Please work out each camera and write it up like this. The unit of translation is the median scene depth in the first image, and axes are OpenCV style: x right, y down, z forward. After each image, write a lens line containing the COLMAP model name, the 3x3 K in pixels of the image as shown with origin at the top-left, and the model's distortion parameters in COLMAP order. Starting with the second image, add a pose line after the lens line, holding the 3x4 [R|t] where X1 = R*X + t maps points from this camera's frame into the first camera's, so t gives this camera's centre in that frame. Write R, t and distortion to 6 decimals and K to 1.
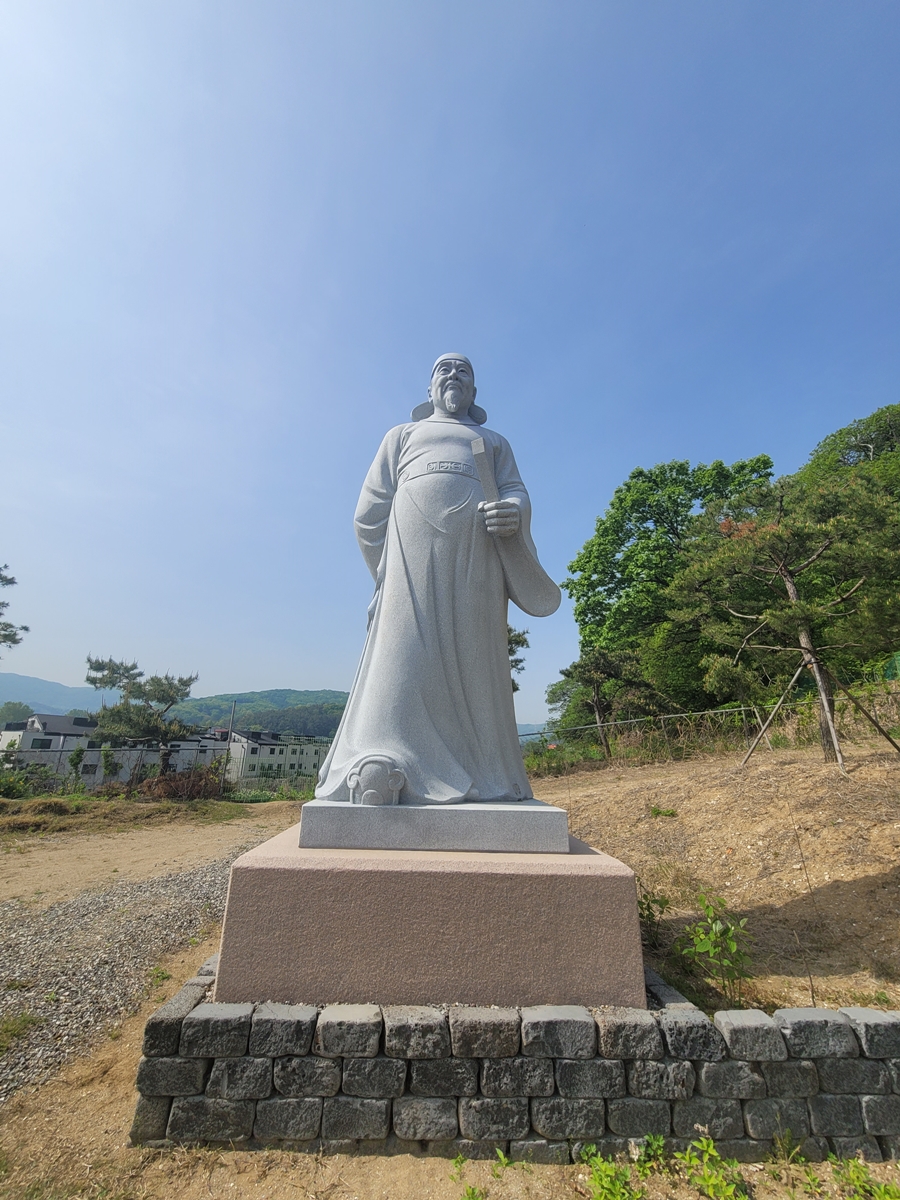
lens RADIAL K [[493.3, 0, 450.0], [0, 493.3, 600.0], [0, 0, 1]] dist [-0.001399, 0.000558]
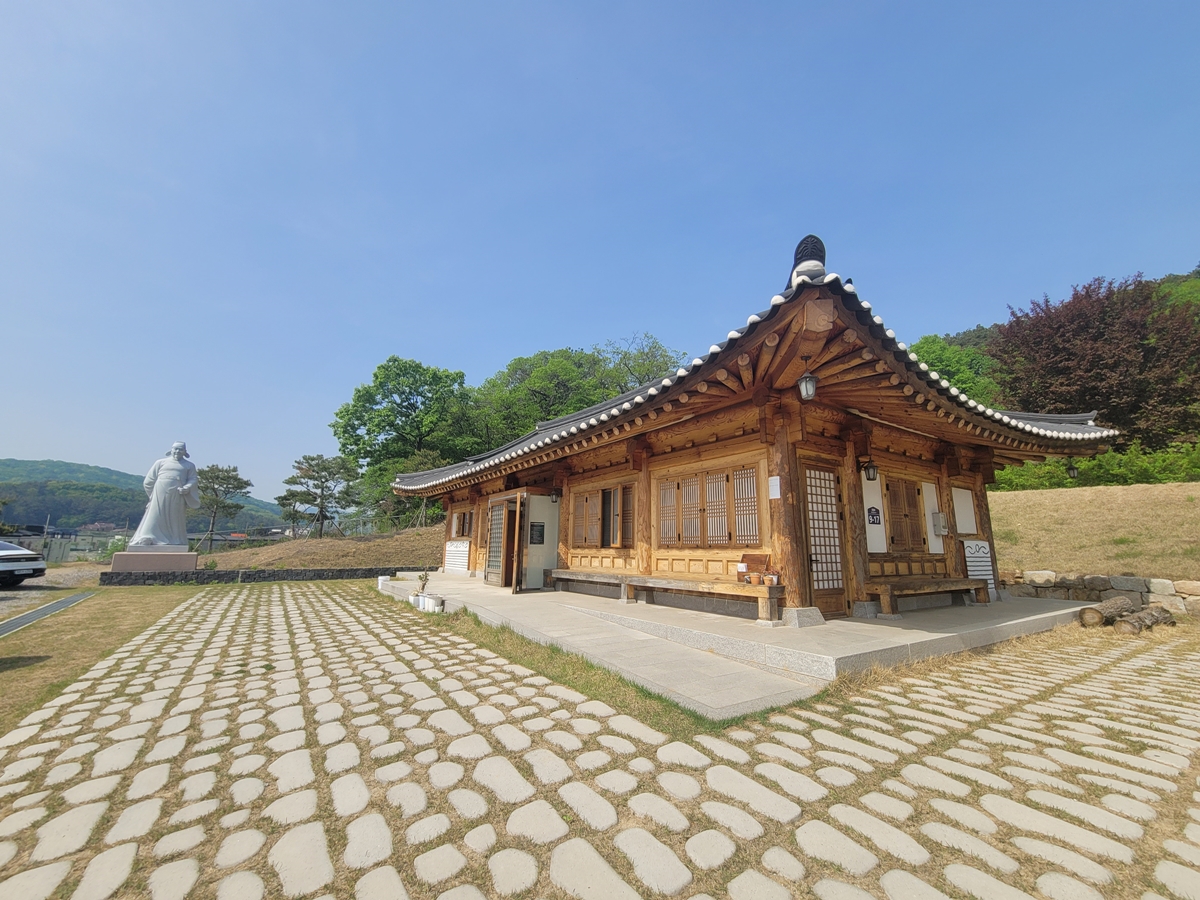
lens RADIAL K [[493.3, 0, 600.0], [0, 493.3, 450.0], [0, 0, 1]] dist [-0.001399, 0.000558]
pose [[0.824945, 0.094614, 0.557237, 0.645910], [-0.157614, 0.985290, 0.066041, -1.331620], [-0.542792, -0.142309, 0.827723, -4.555671]]
